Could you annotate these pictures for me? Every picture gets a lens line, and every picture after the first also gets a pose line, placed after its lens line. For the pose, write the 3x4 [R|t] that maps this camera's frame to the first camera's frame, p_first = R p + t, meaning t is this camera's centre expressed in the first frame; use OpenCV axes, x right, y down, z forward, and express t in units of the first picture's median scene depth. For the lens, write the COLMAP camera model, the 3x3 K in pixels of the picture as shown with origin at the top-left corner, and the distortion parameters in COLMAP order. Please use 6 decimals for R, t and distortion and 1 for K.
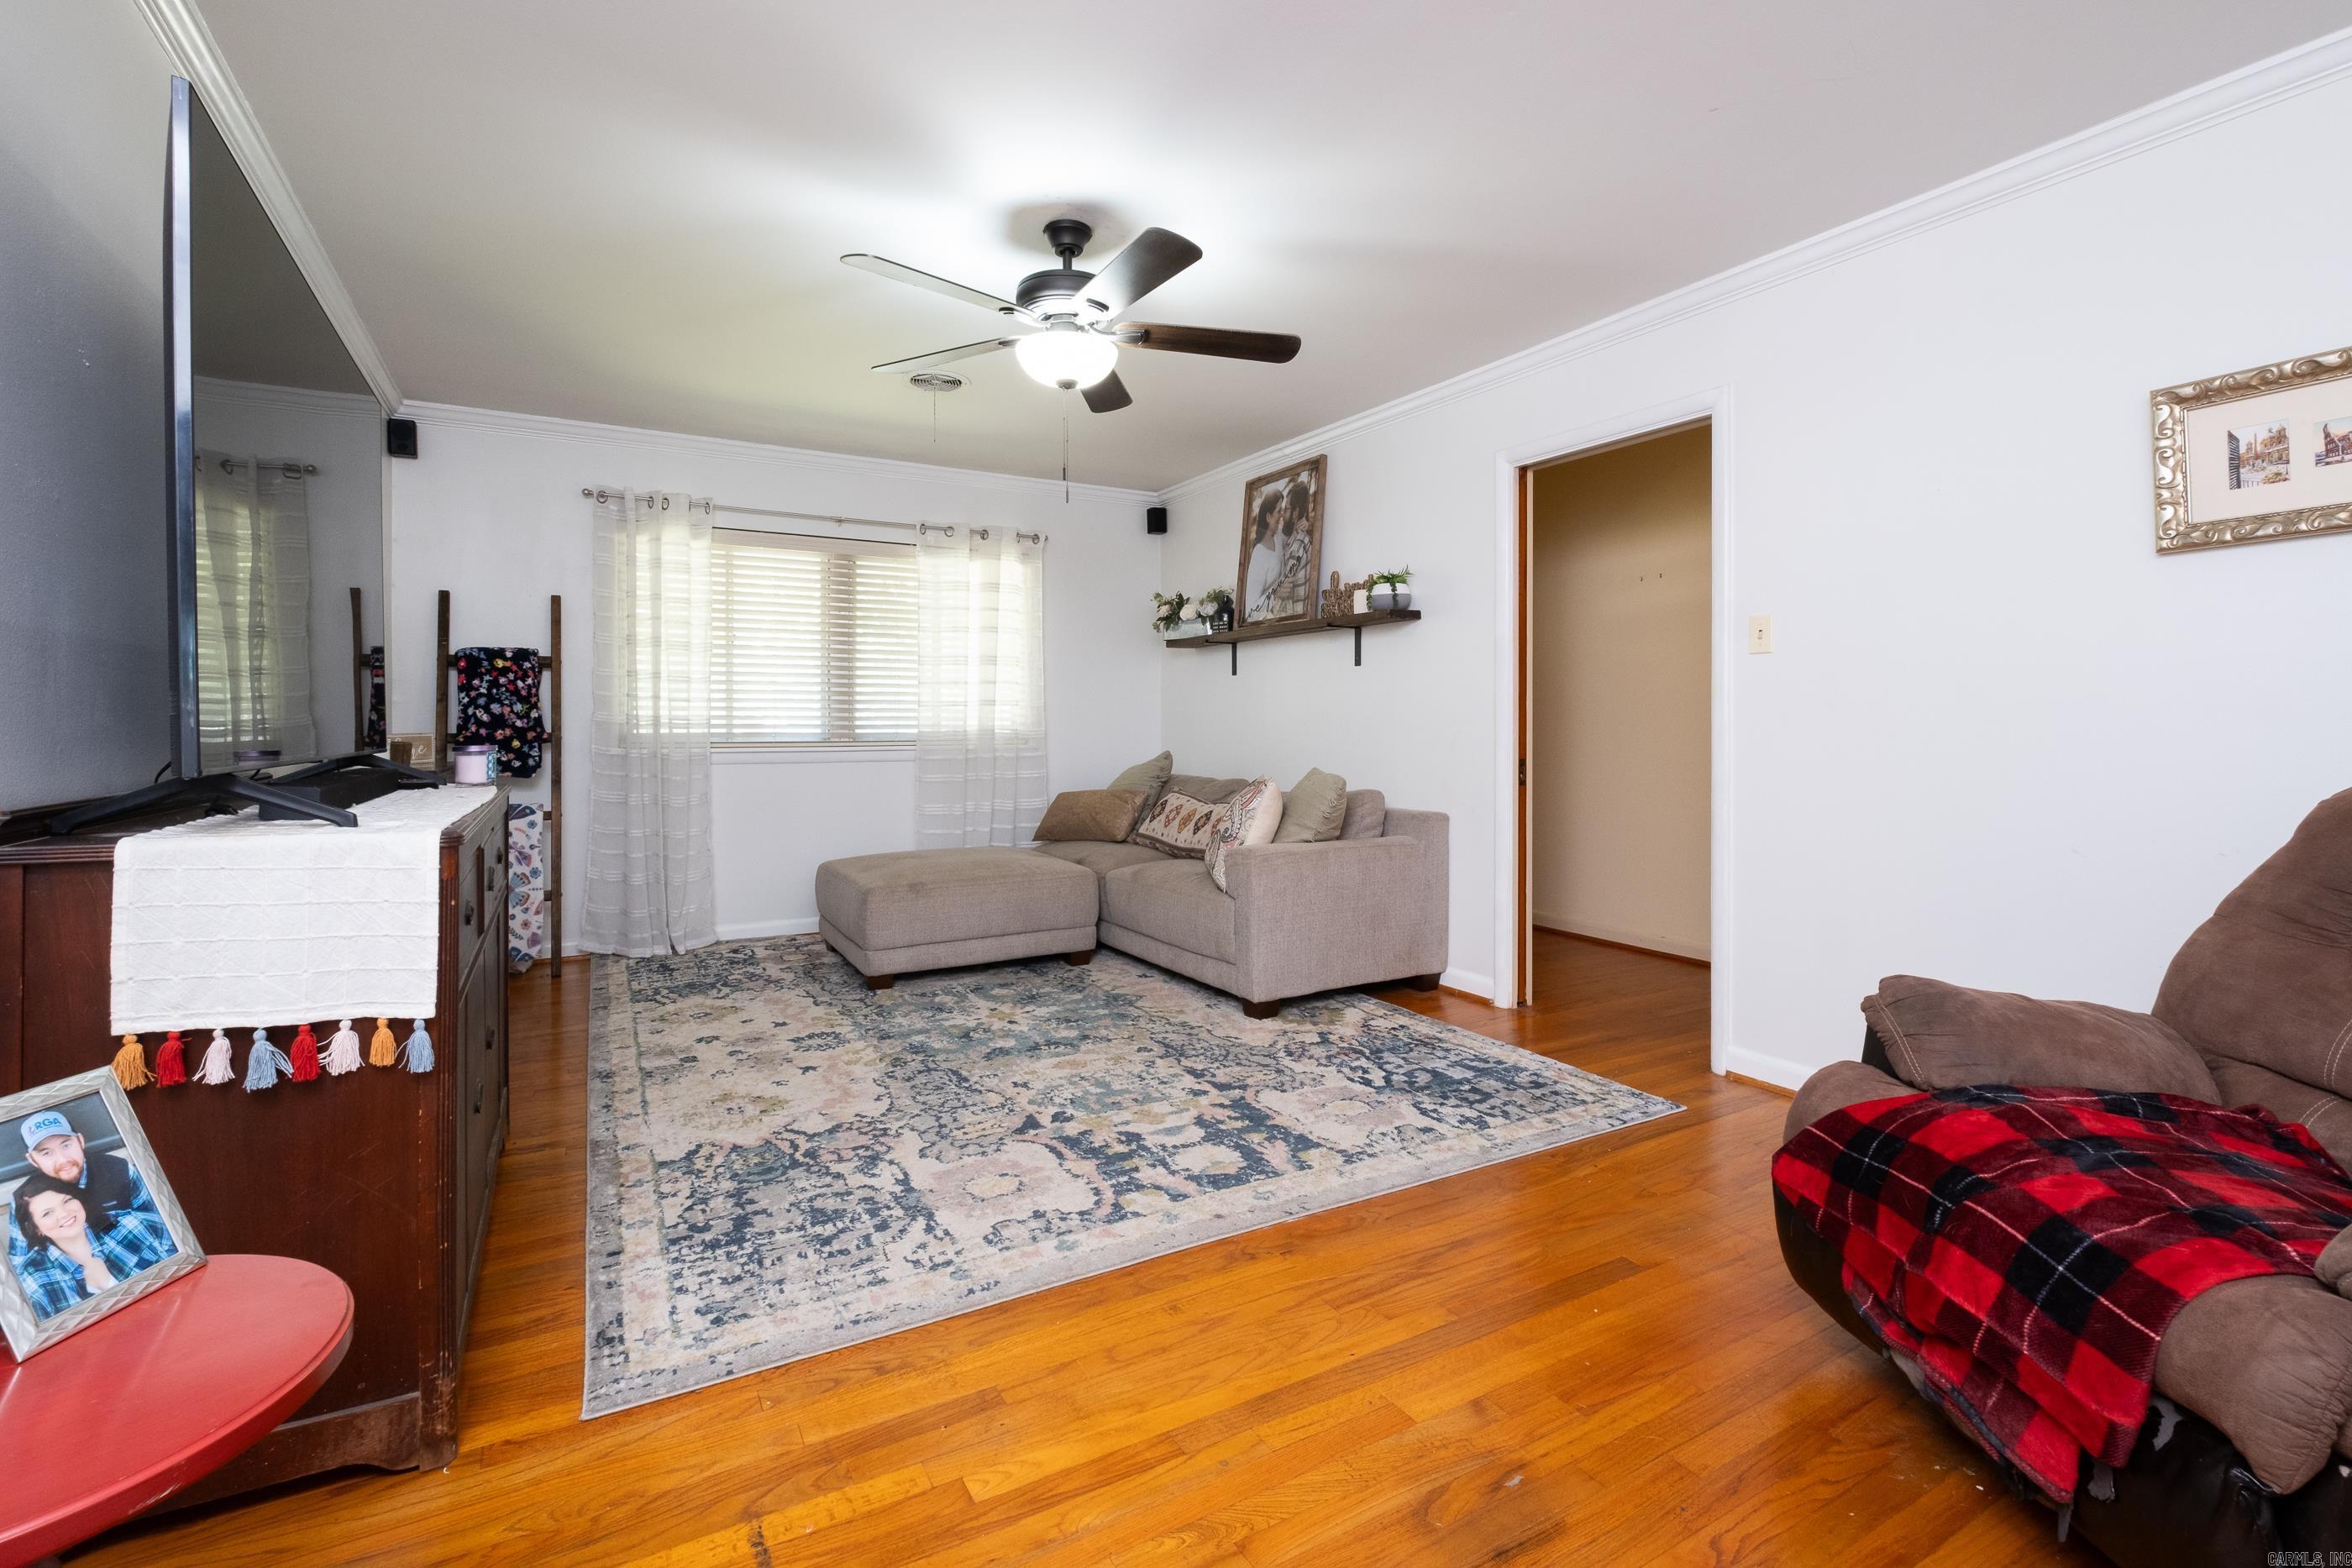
lens RADIAL K [[1073.6, 0, 1201.3], [0, 1073.6, 737.0], [0, 0, 1]] dist [-0.003284, -0.000299]
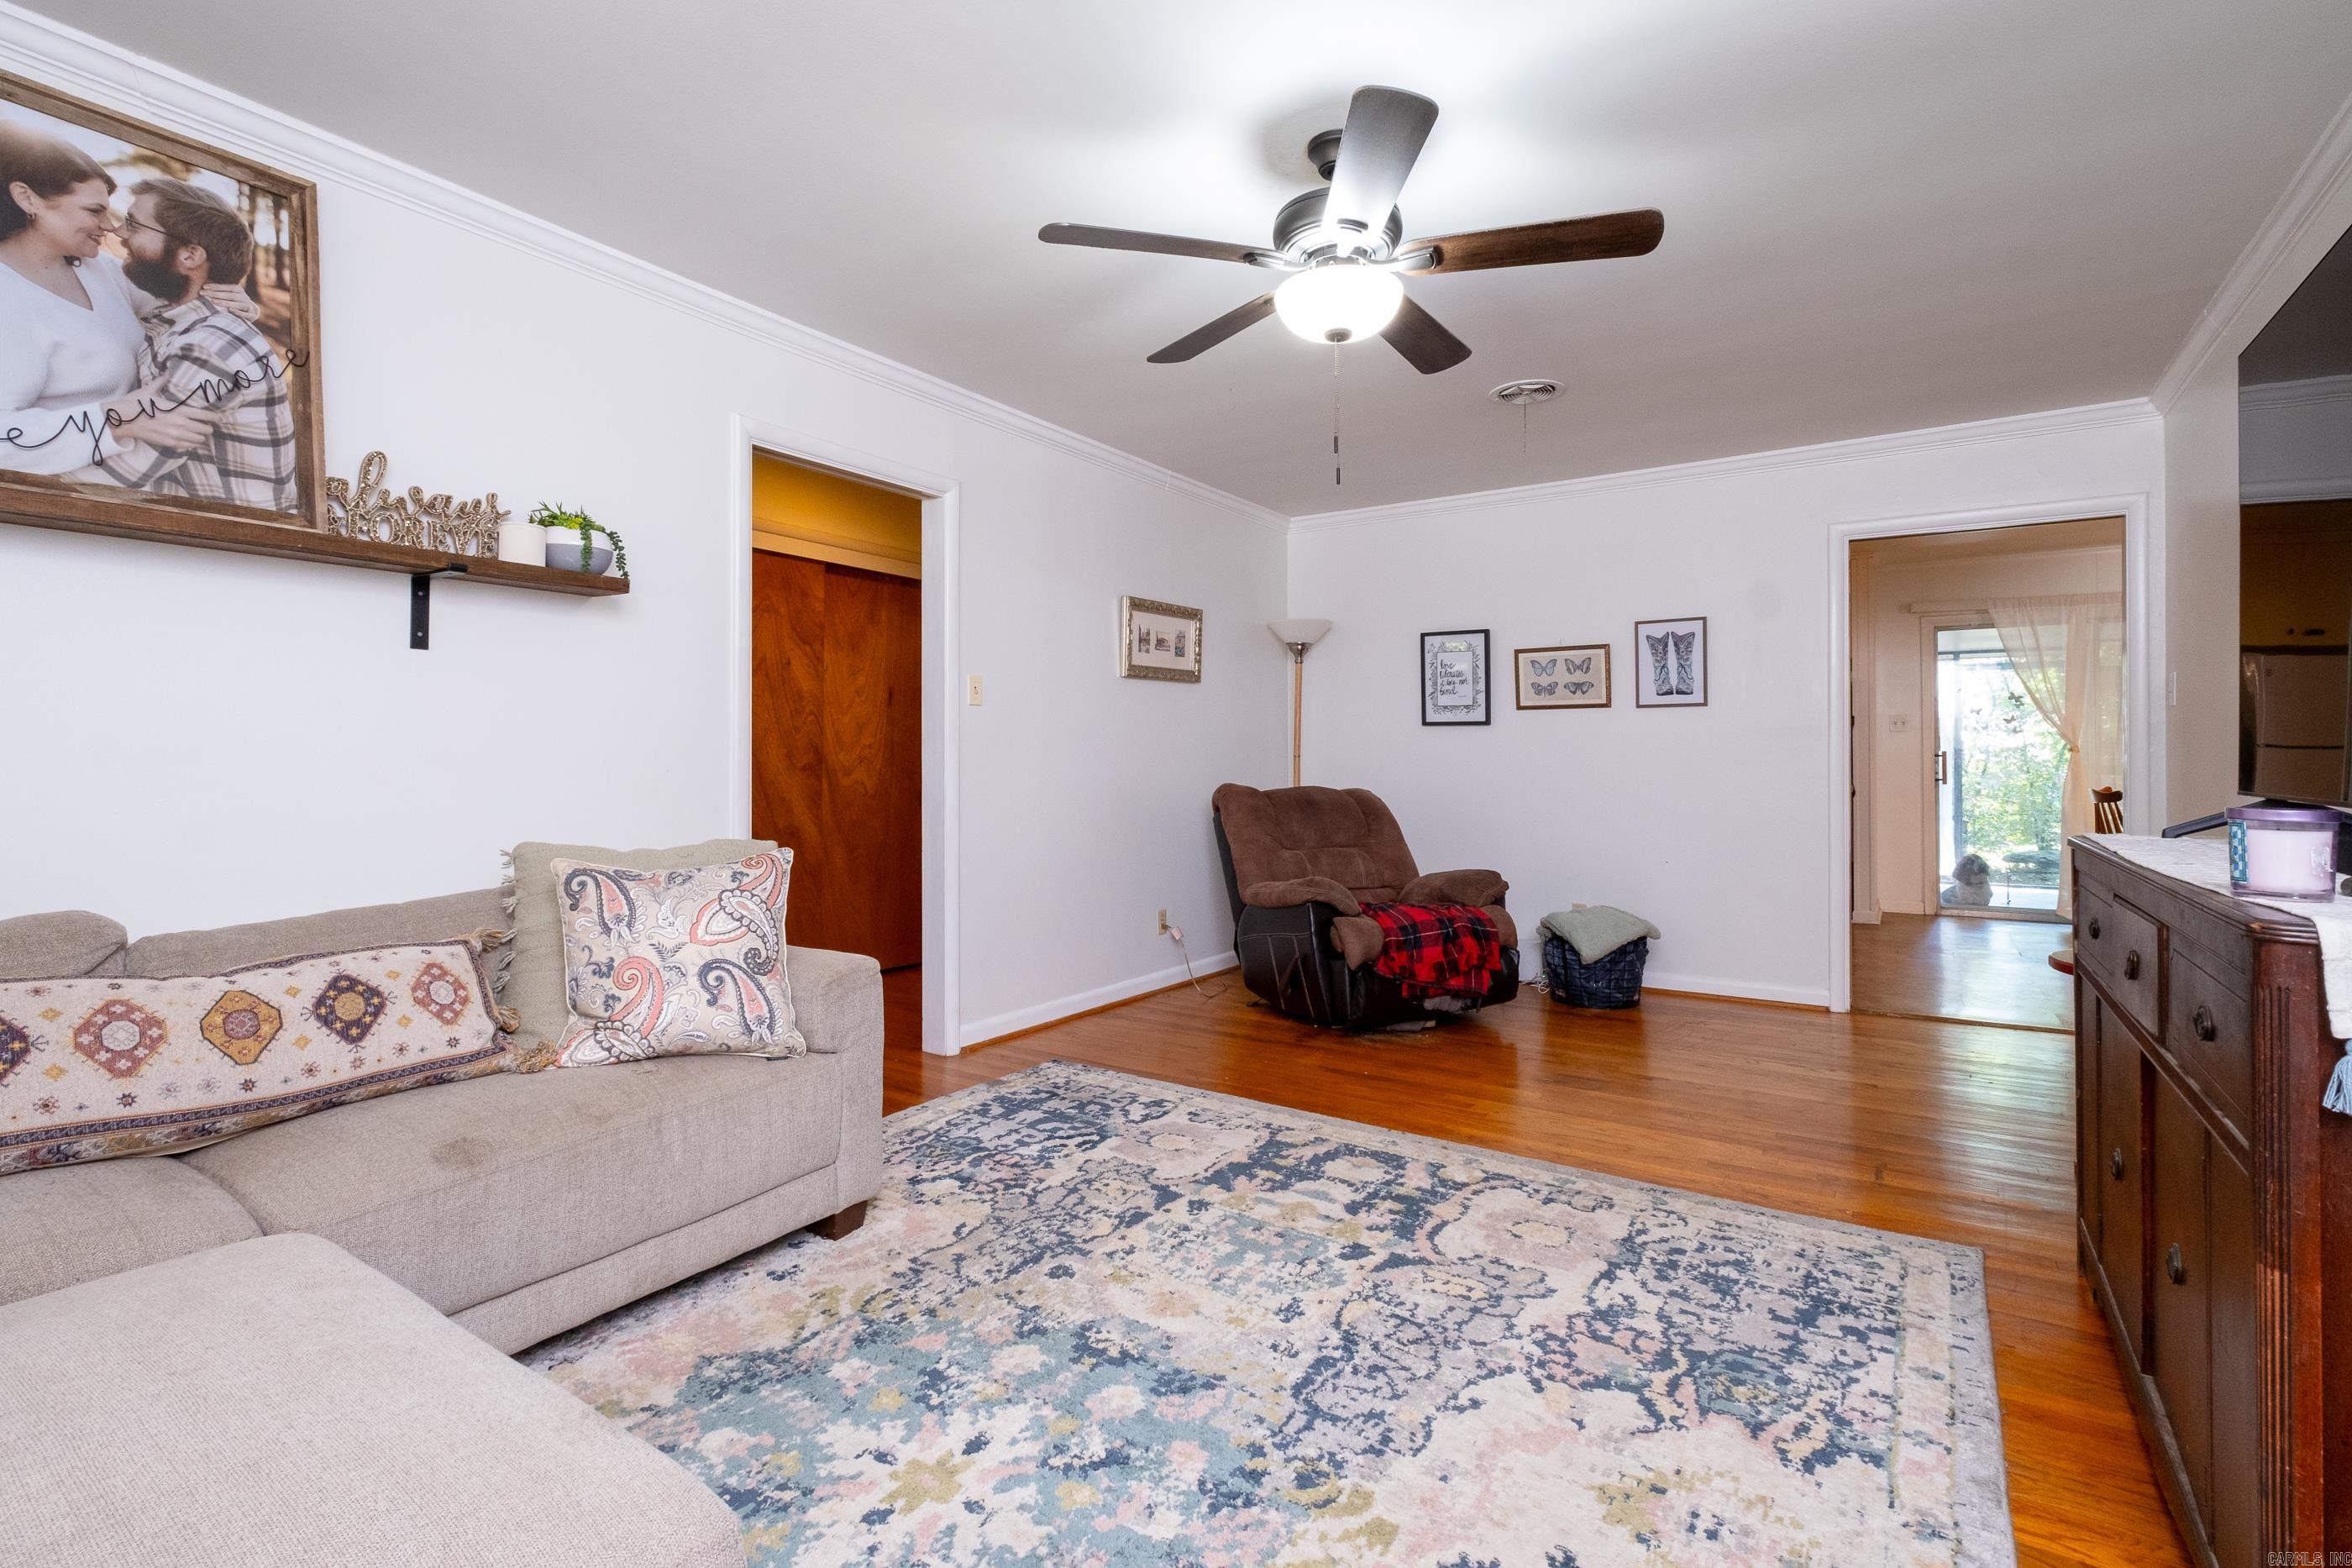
lens RADIAL K [[1073.6, 0, 1175.2], [0, 1073.6, 761.8], [0, 0, 1]] dist [-0.003284, -0.000299]
pose [[-0.429360, -0.002029, 0.903131, -0.828536], [0.008817, 0.999940, 0.006438, -0.019577], [-0.903090, 0.010727, -0.429317, 1.521777]]
